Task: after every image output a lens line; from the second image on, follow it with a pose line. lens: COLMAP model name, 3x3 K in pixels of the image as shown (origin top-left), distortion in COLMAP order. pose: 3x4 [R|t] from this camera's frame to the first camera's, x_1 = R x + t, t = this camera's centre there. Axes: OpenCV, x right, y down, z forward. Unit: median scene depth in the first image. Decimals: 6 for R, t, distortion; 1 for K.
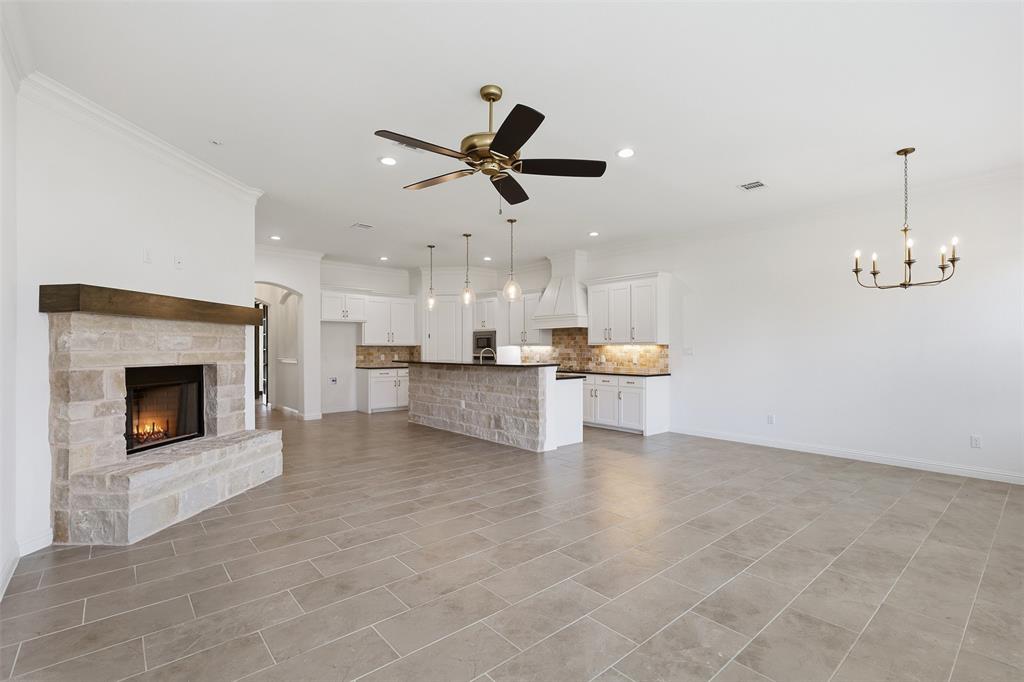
lens RADIAL K [[466.4, 0, 518.9], [0, 466.4, 347.6], [0, 0, 1]] dist [-0.002772, -0.000280]
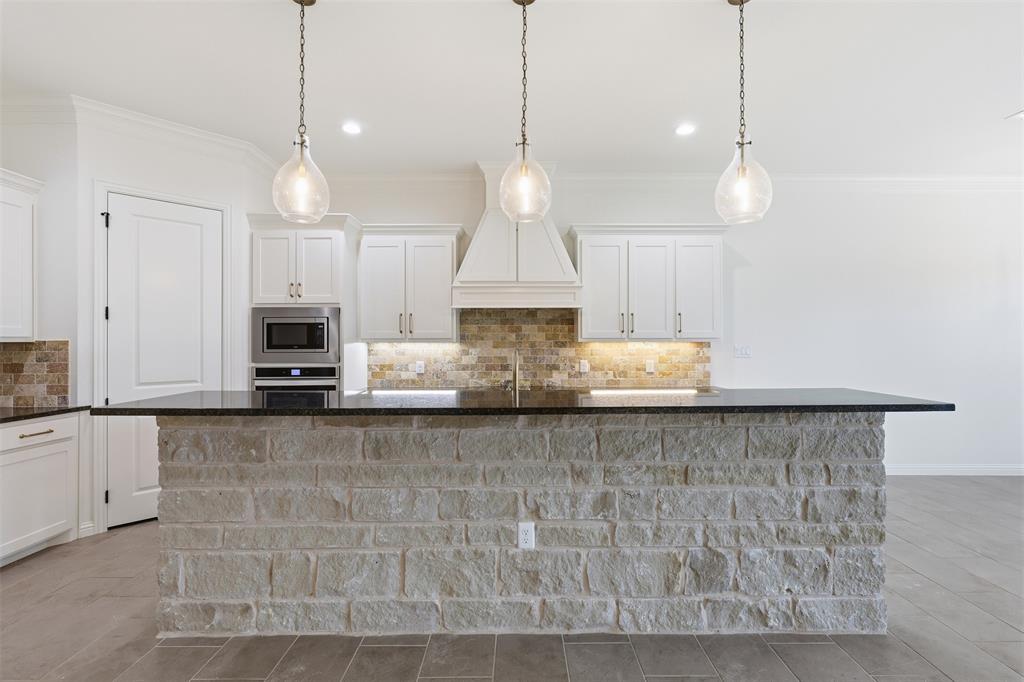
lens RADIAL K [[461.7, 0, 517.1], [0, 461.7, 340.2], [0, 0, 1]] dist [-0.001504, -0.000073]
pose [[0.658684, 0.003976, 0.752410, -0.341206], [0.000054, 0.999986, -0.005332, -0.005011], [-0.752420, 0.003553, 0.658674, 0.778450]]
